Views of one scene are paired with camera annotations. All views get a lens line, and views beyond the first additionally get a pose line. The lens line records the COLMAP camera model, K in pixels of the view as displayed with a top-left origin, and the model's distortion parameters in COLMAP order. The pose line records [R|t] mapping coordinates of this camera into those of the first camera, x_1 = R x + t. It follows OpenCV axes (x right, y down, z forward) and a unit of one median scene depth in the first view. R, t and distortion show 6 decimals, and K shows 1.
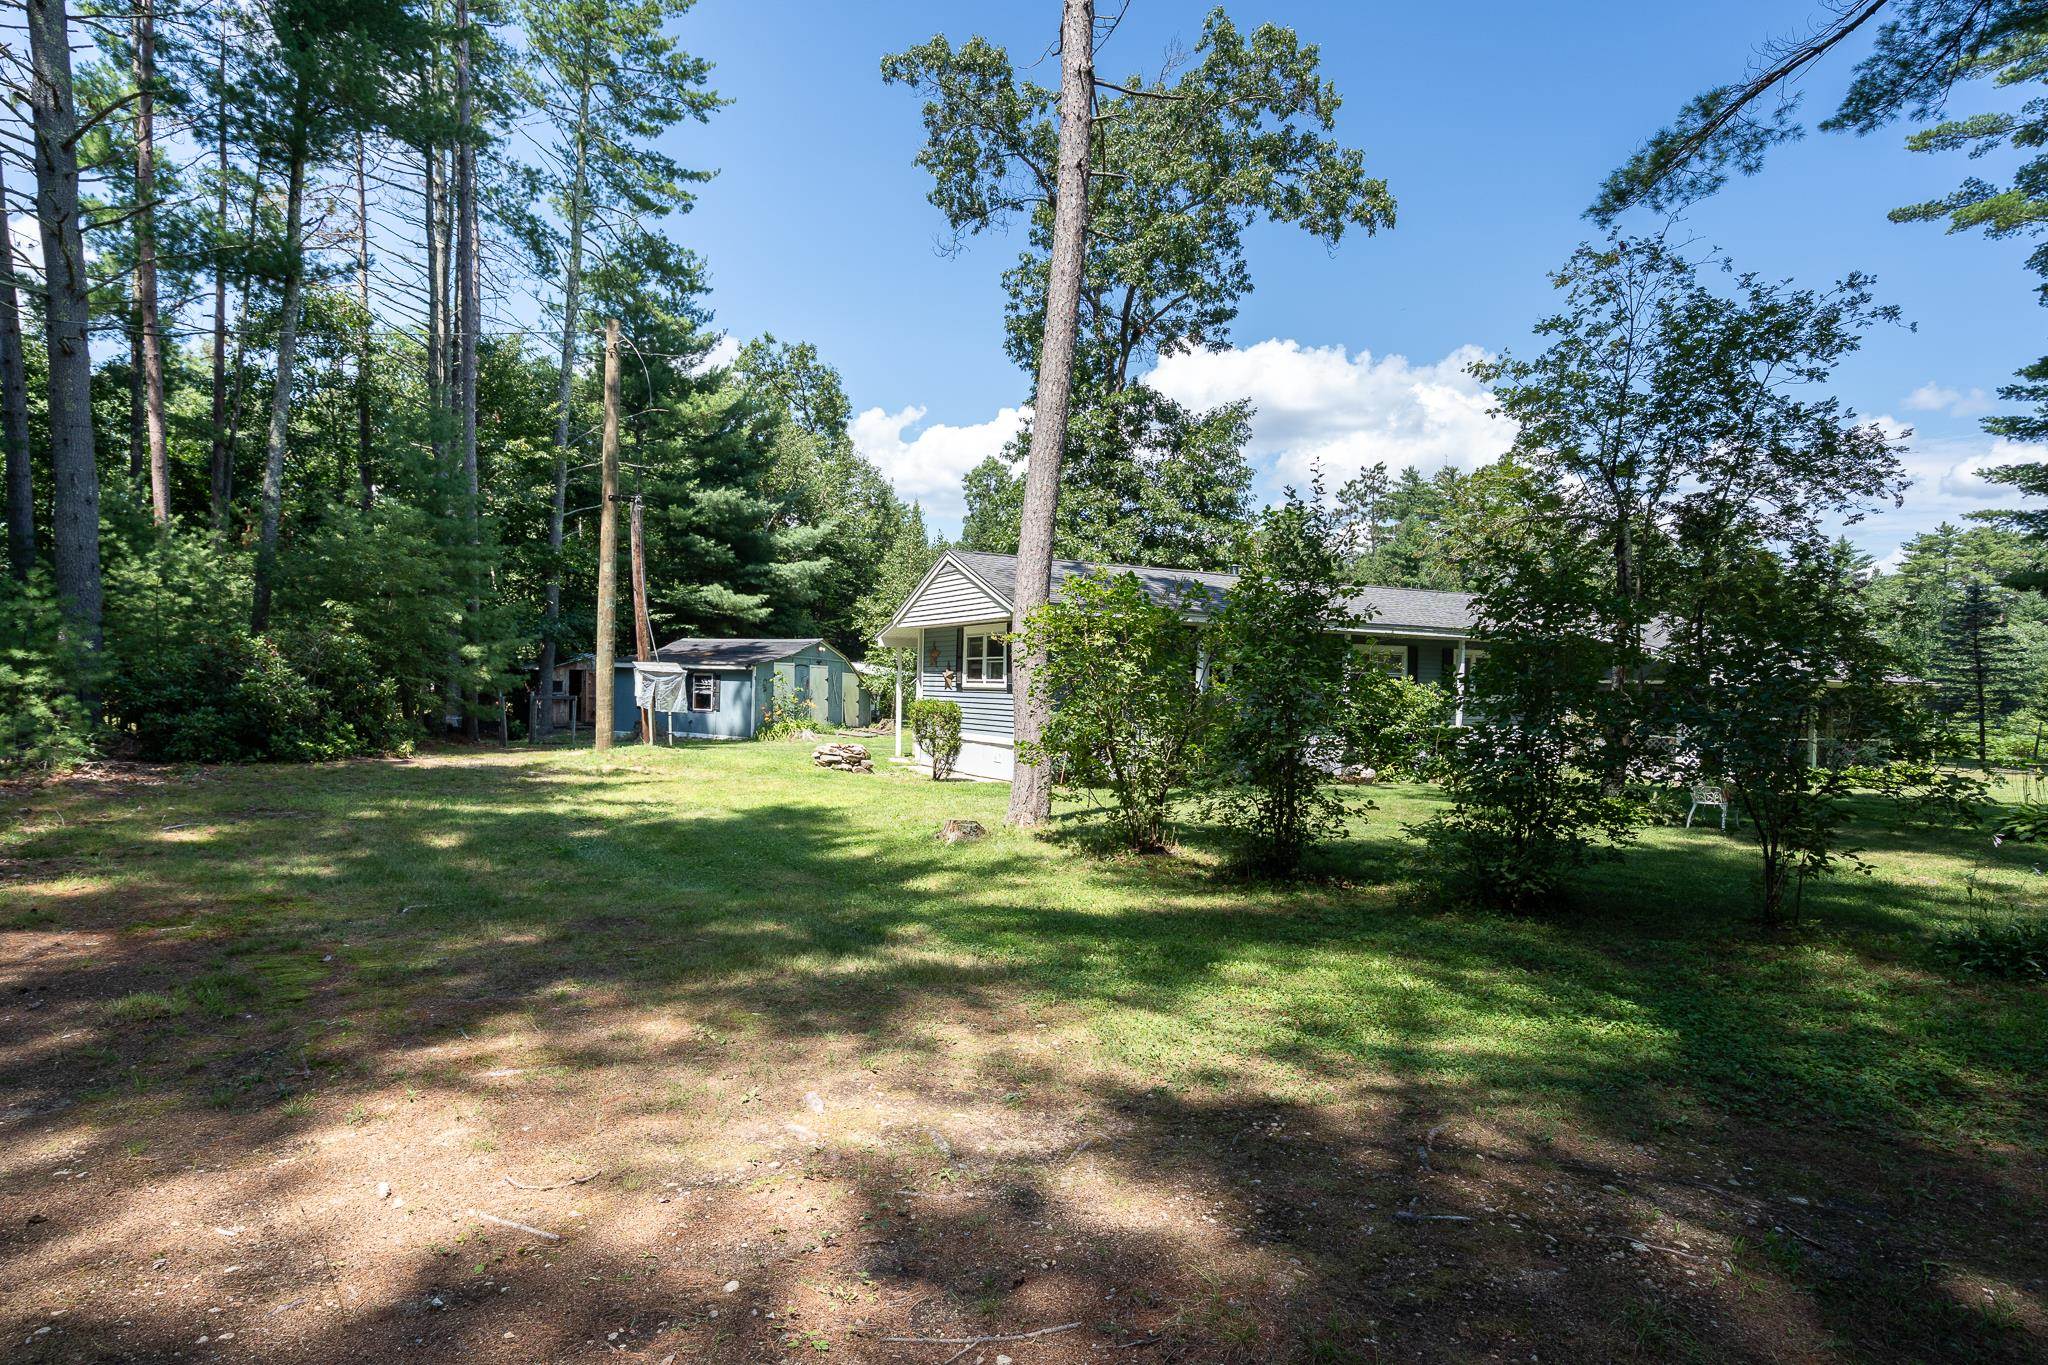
lens RADIAL K [[1097.8, 0, 1004.0], [0, 1097.8, 707.2], [0, 0, 1]] dist [0.015575, 0.000889]
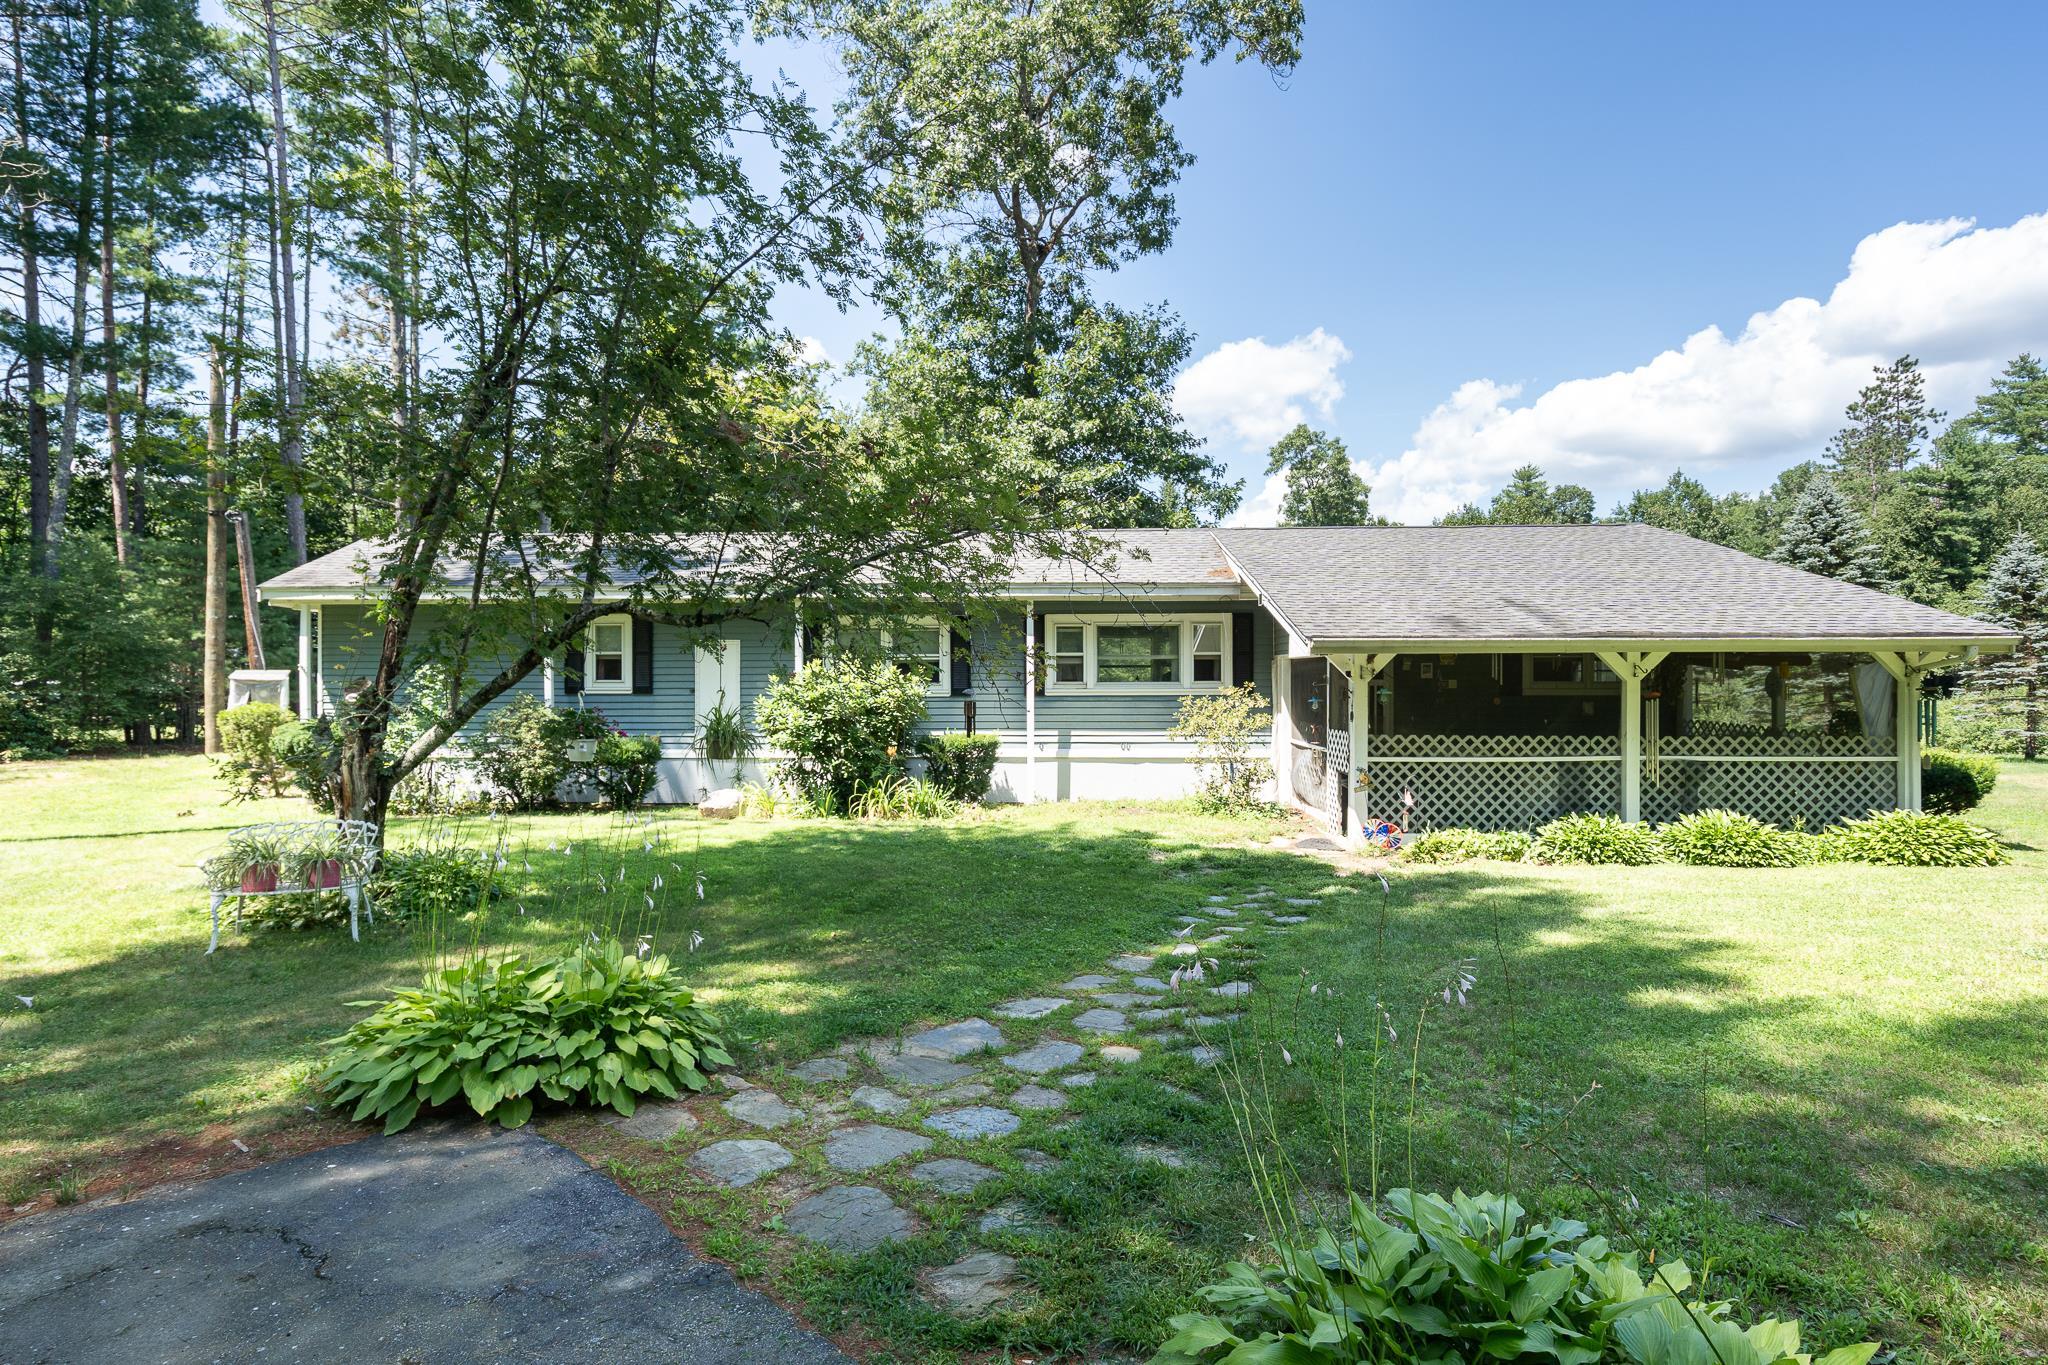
lens RADIAL K [[1066.0, 0, 1008.6], [0, 1066.0, 685.9], [0, 0, 1]] dist [0.001244, -0.000479]
pose [[0.866703, -0.022116, -0.498334, 0.476477], [0.012219, 0.999658, -0.023114, 0.003397], [0.498675, 0.013944, 0.866677, 0.293478]]
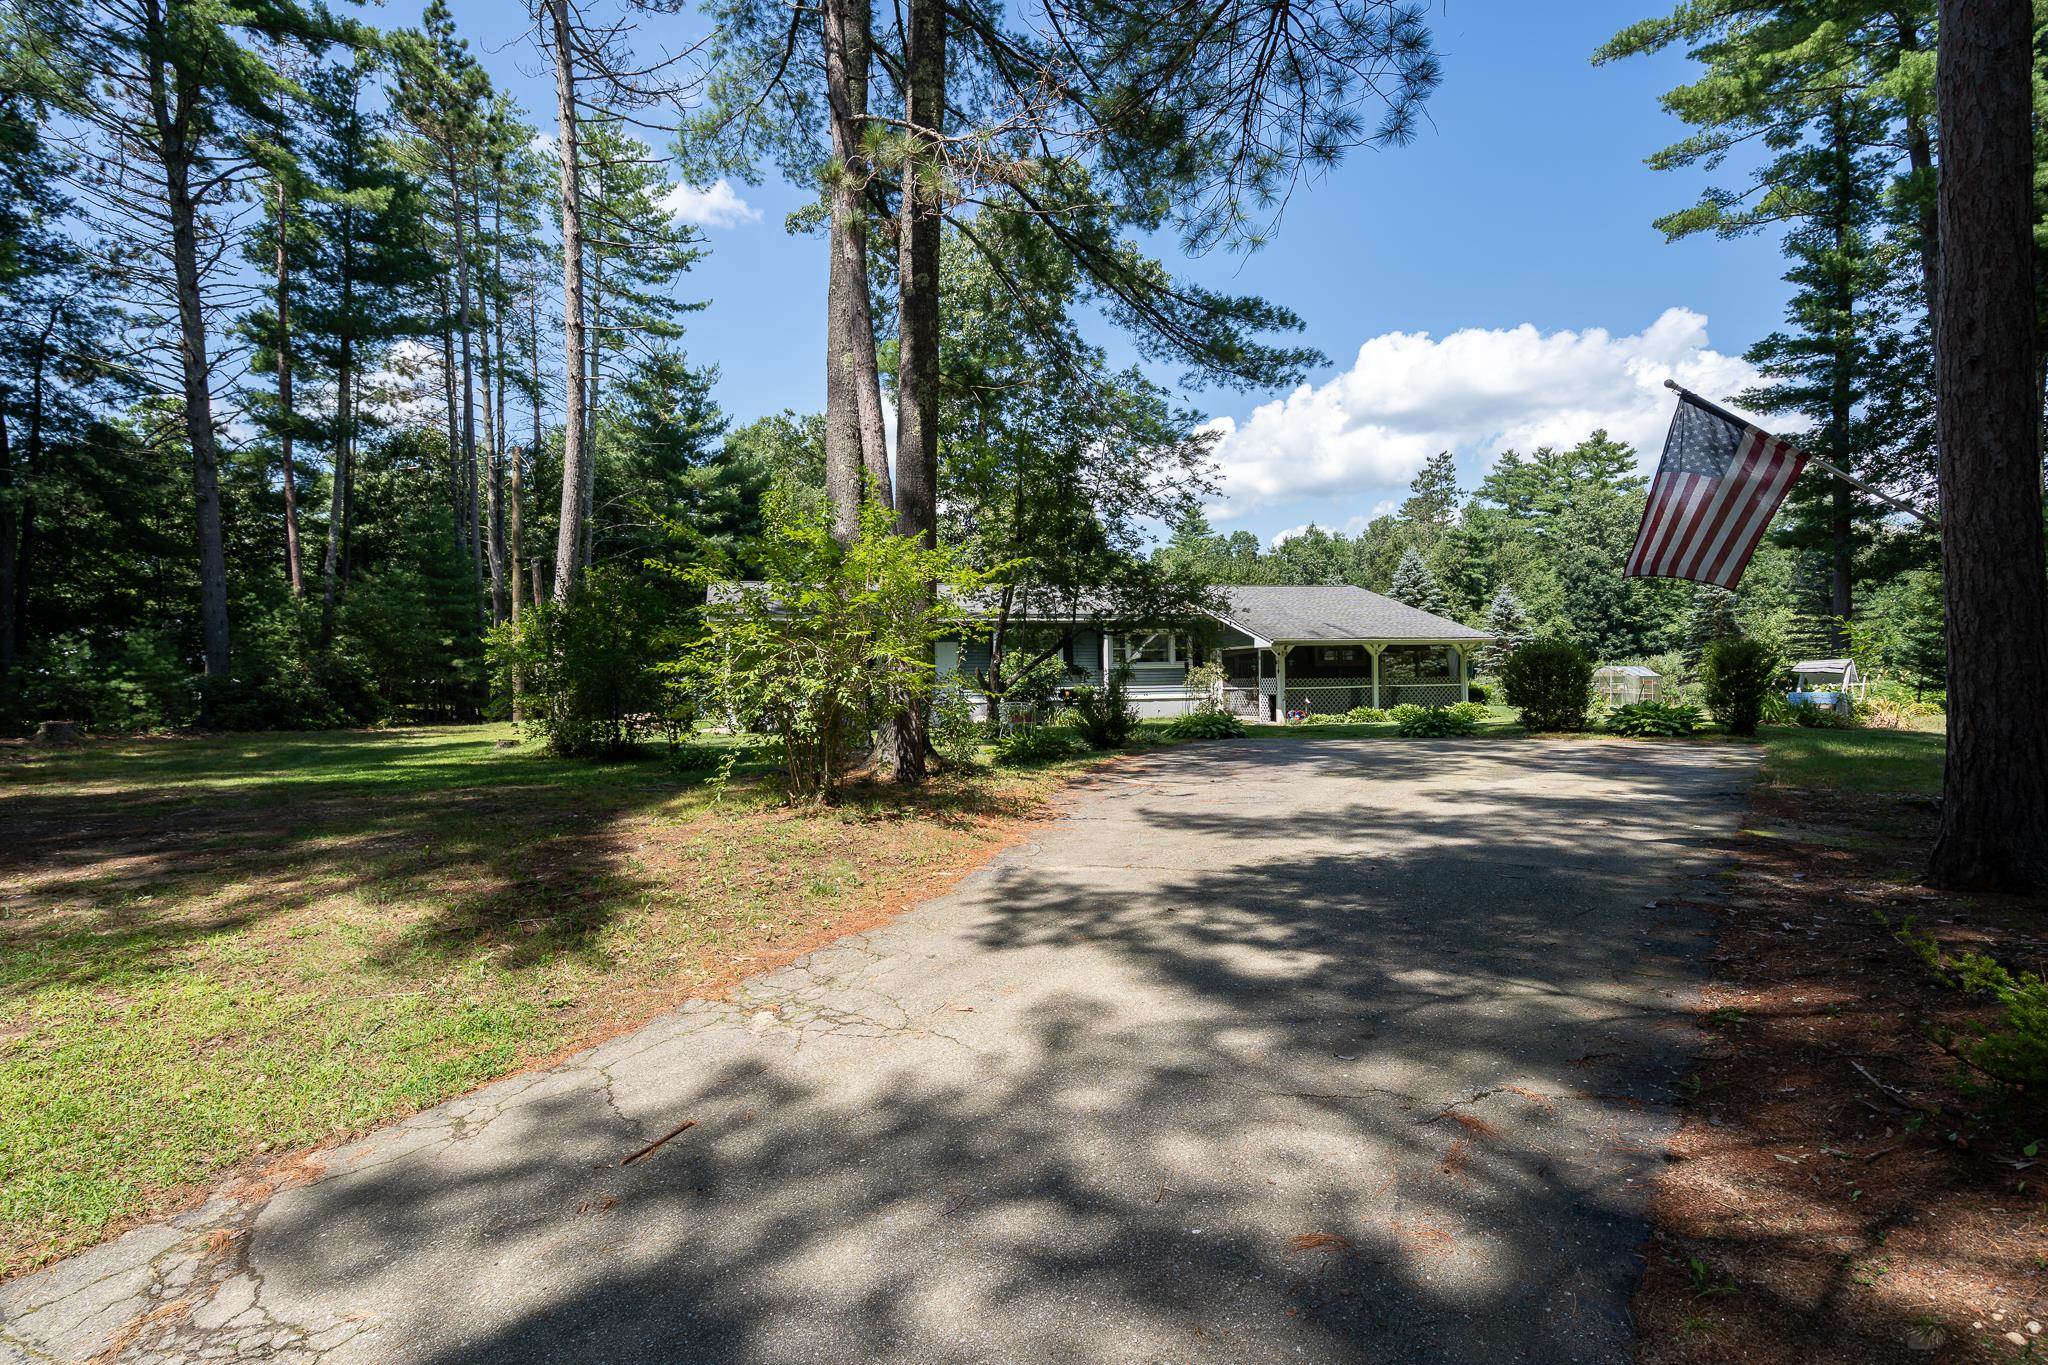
lens RADIAL K [[1036.1, 0, 1017.8], [0, 1036.1, 694.1], [0, 0, 1]] dist [0.004900, 0.001194]
pose [[0.977125, -0.037806, -0.209278, 0.377496], [0.035788, 0.999269, -0.013425, 0.026604], [0.209633, 0.005629, 0.977764, -0.170397]]
